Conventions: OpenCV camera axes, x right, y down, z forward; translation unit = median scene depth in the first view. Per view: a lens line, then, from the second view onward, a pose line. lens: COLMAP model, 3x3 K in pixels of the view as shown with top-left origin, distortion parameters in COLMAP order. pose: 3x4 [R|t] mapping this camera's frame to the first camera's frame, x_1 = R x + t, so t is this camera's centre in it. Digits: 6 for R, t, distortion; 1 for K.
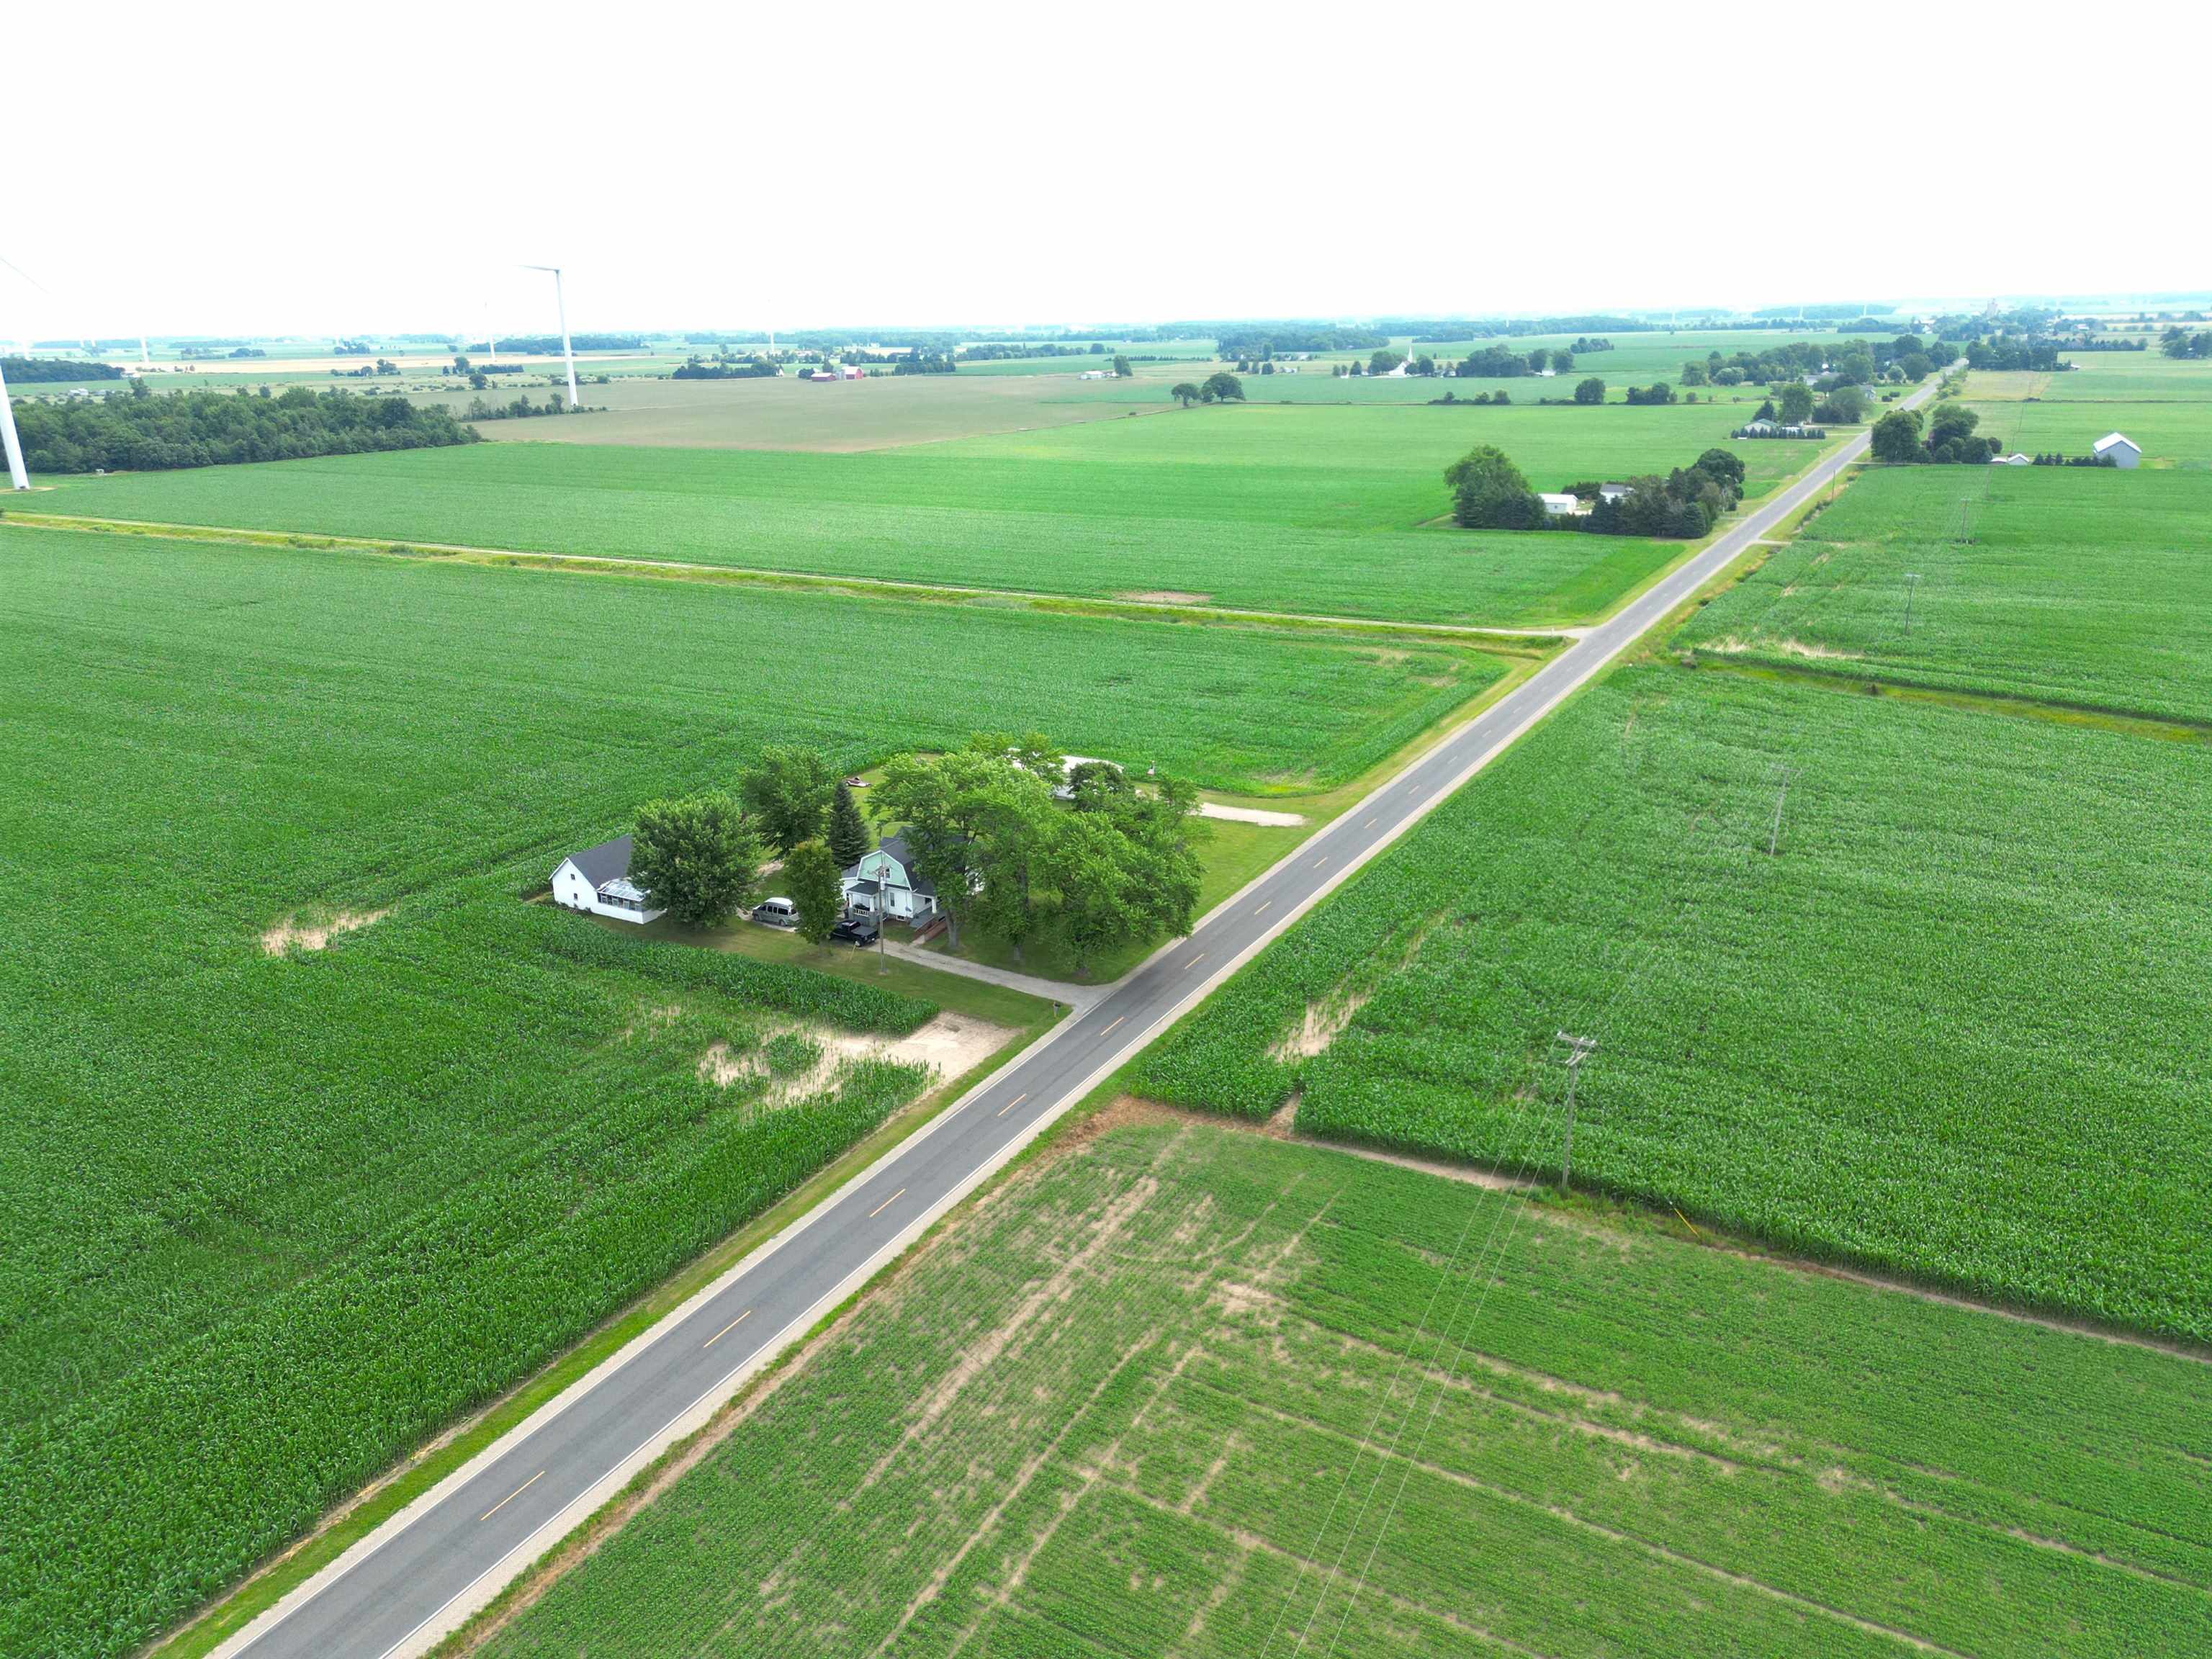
lens RADIAL K [[1528.0, 0, 1117.2], [0, 1528.0, 831.9], [0, 0, 1]] dist [0.091869, -0.096071]
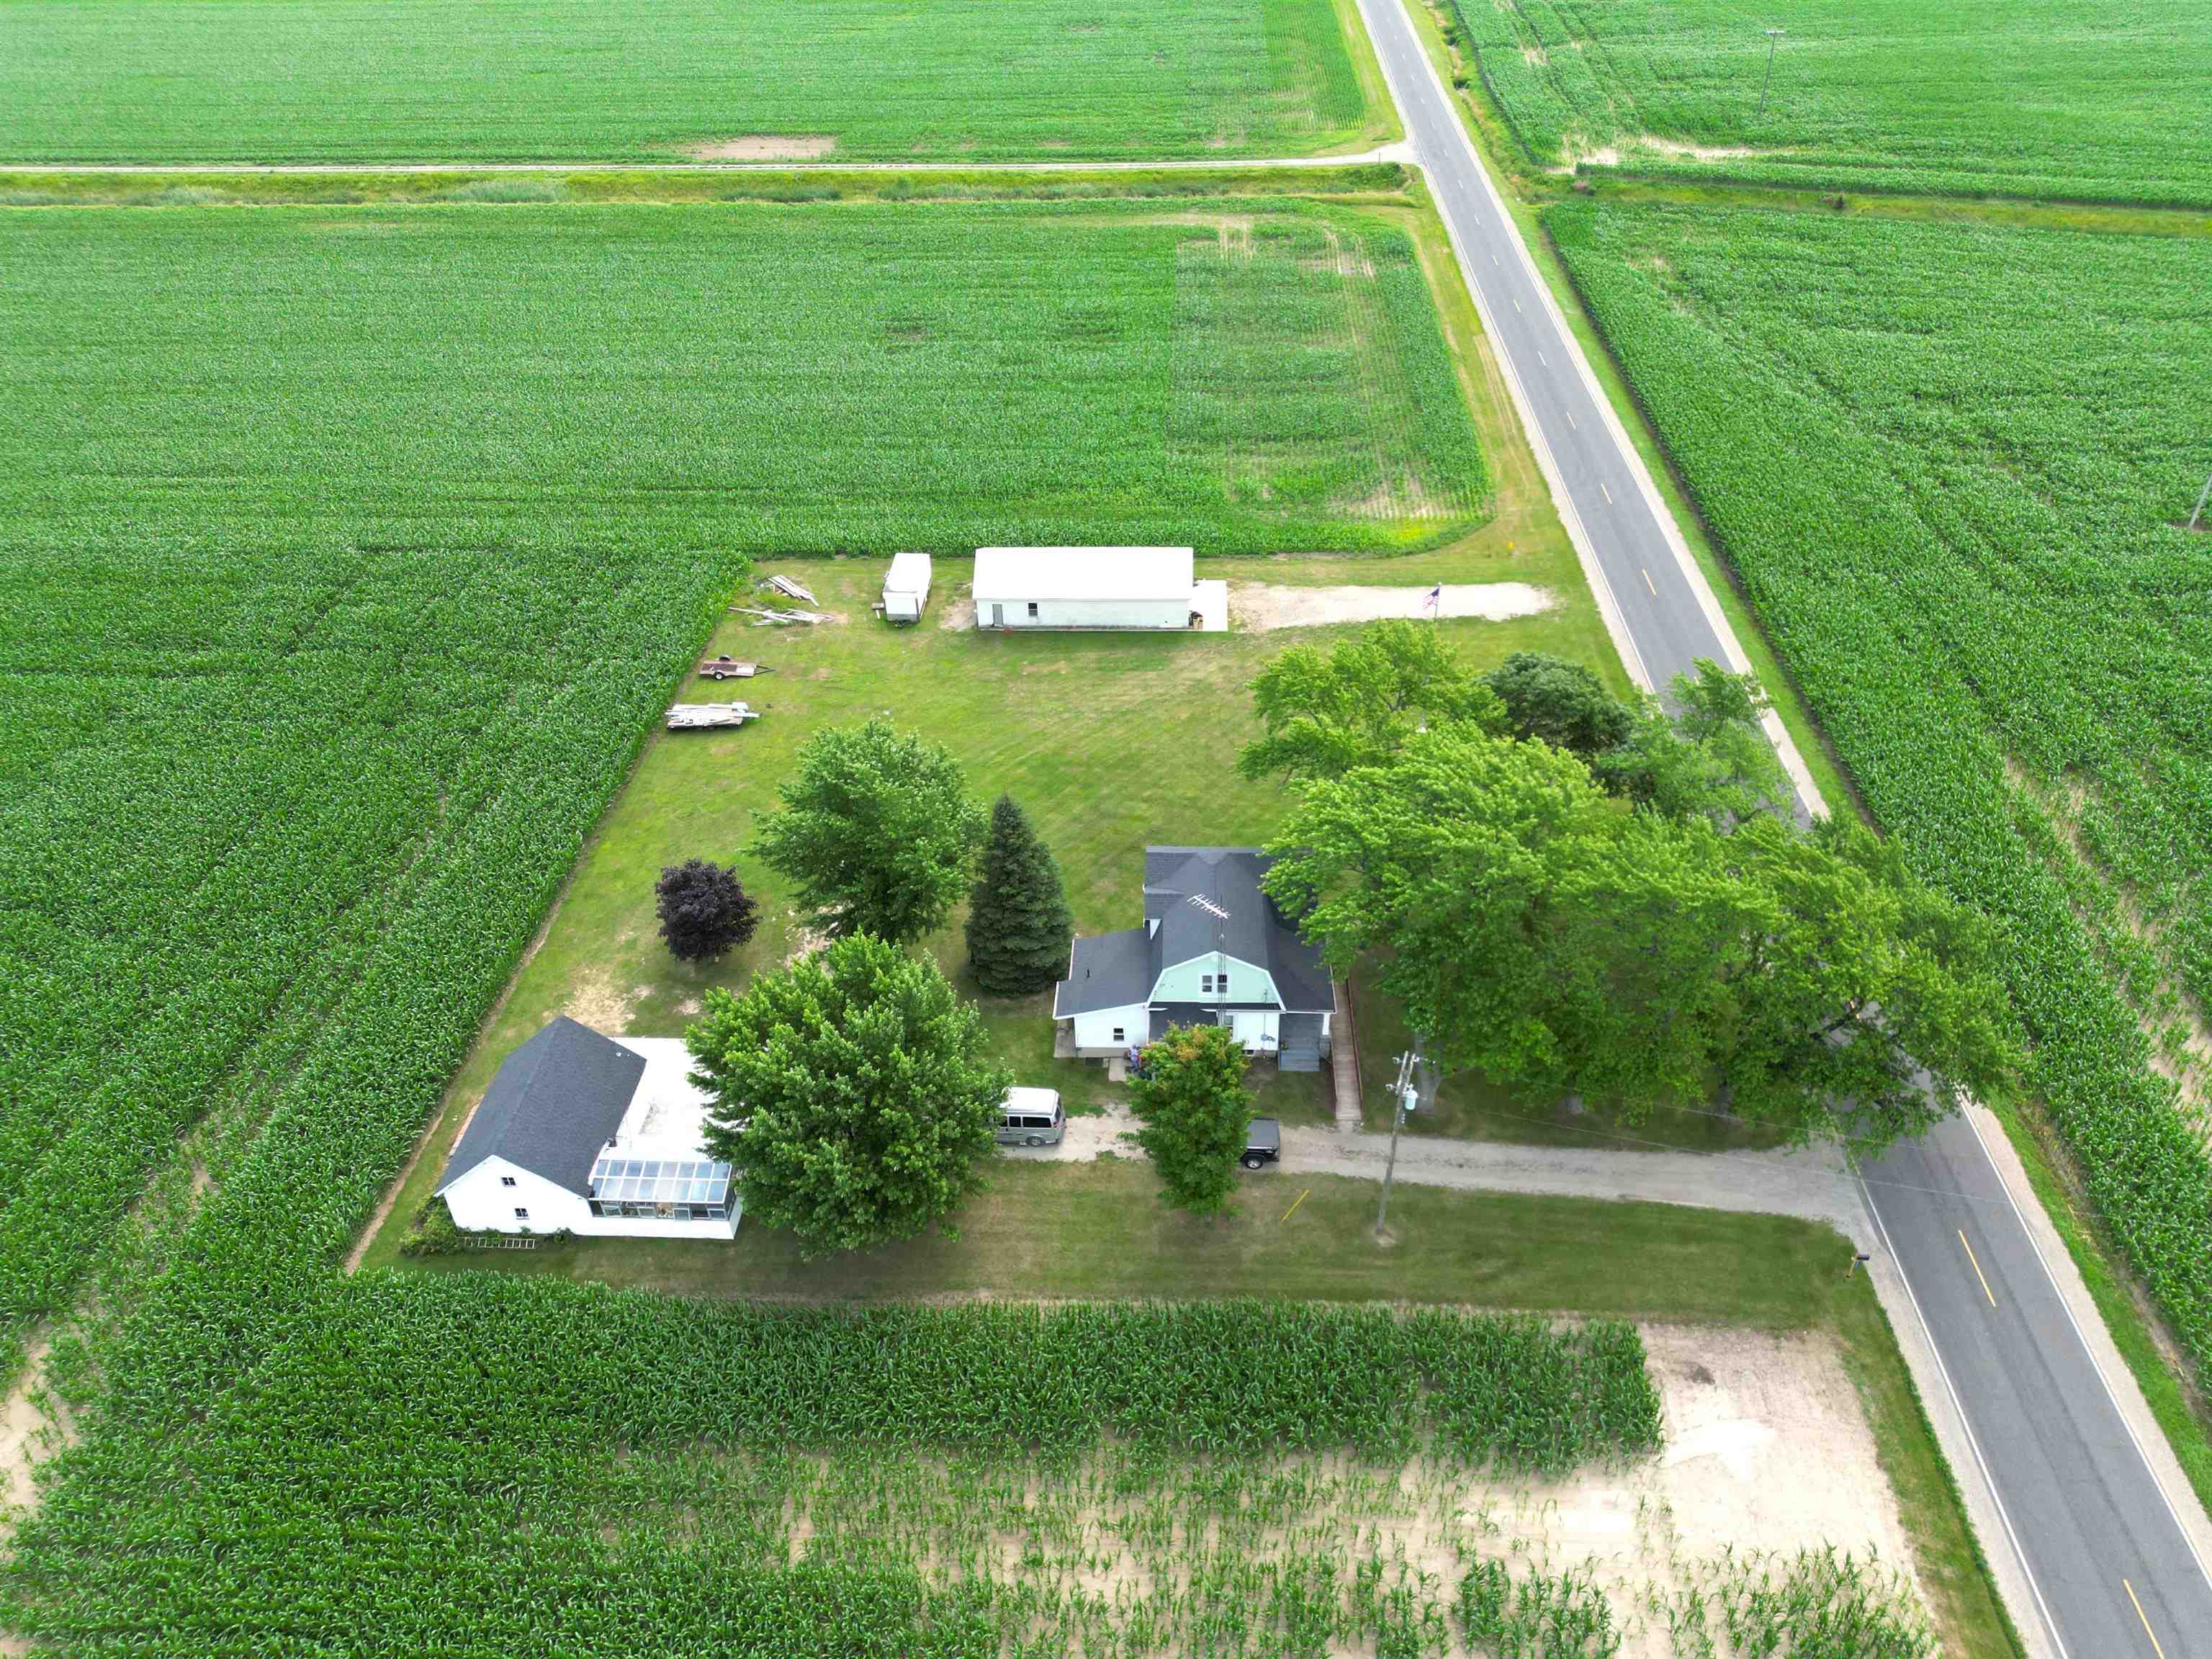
lens RADIAL K [[1549.3, 0, 1125.8], [0, 1549.3, 831.9], [0, 0, 1]] dist [0.076313, -0.069555]
pose [[0.895612, -0.269711, 0.353744, -0.398863], [0.147546, 0.930320, 0.335761, -0.221553], [-0.419654, -0.248518, 0.873000, 0.698328]]
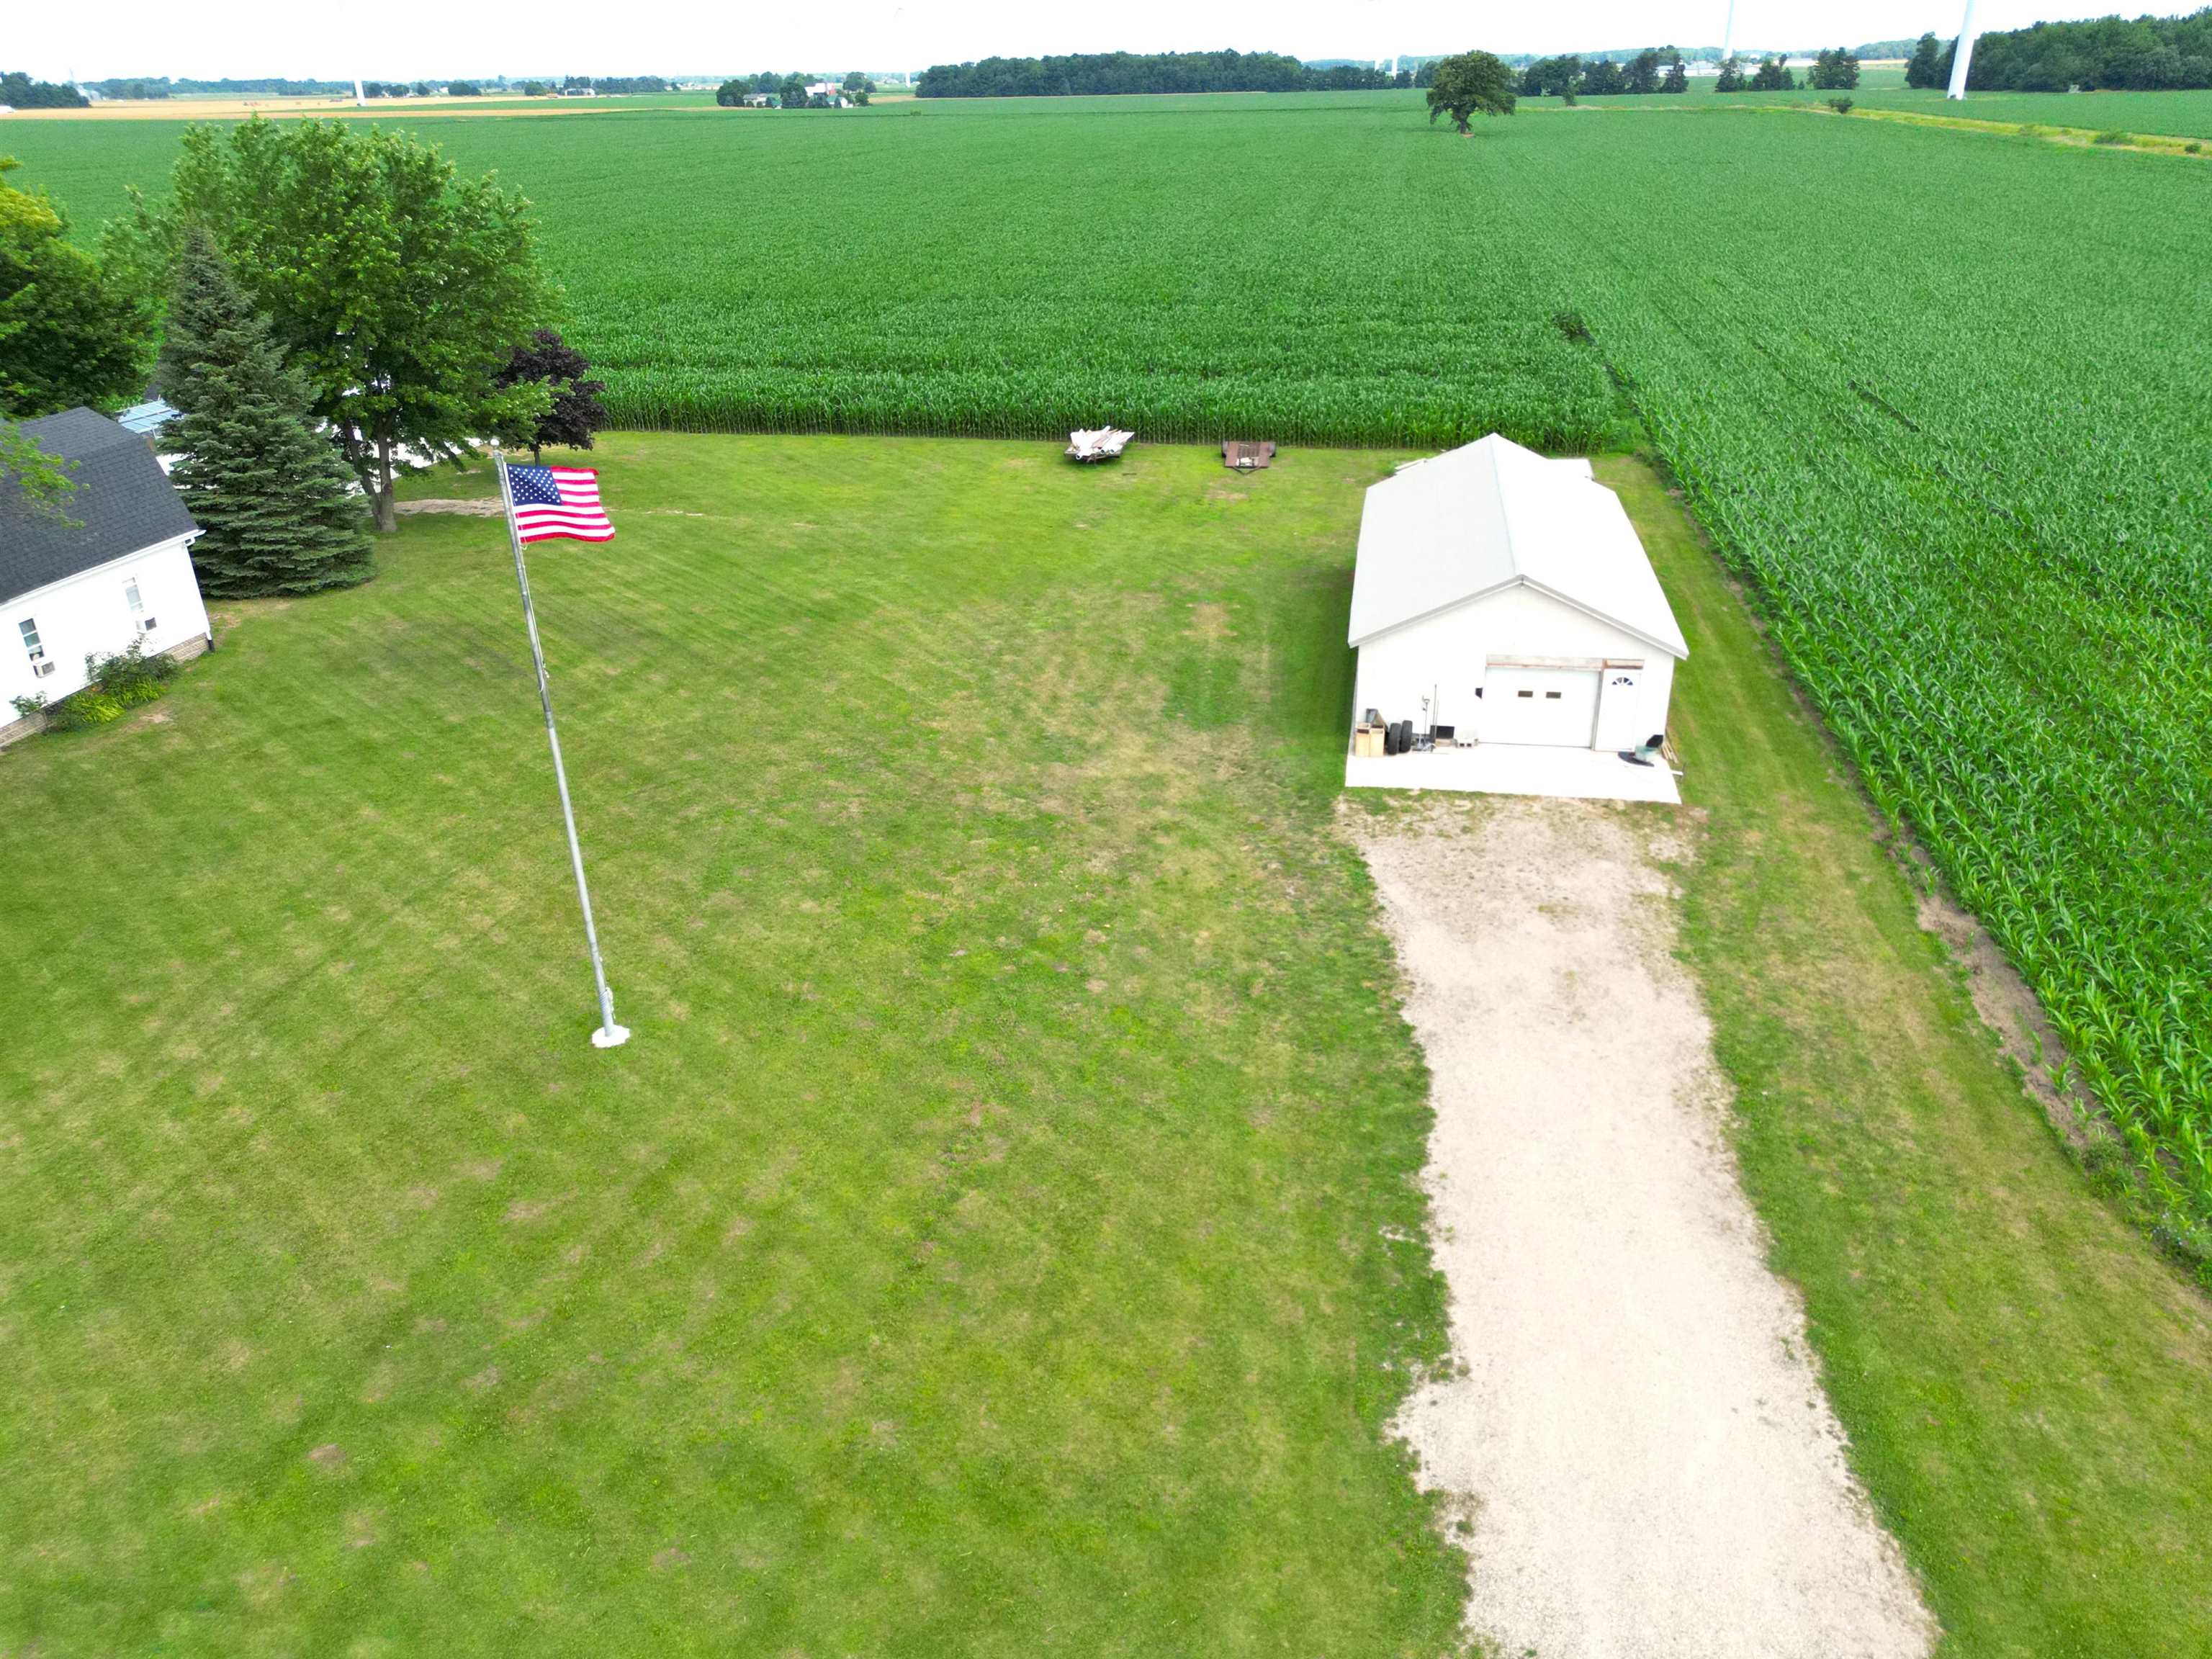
lens RADIAL K [[1528.0, 0, 1117.2], [0, 1528.0, 831.9], [0, 0, 1]] dist [0.091869, -0.096071]
pose [[0.329616, 0.426206, -0.842438, 0.229582], [-0.288255, 0.895129, 0.340079, -0.101863], [0.899034, 0.130741, 0.417904, 1.312912]]
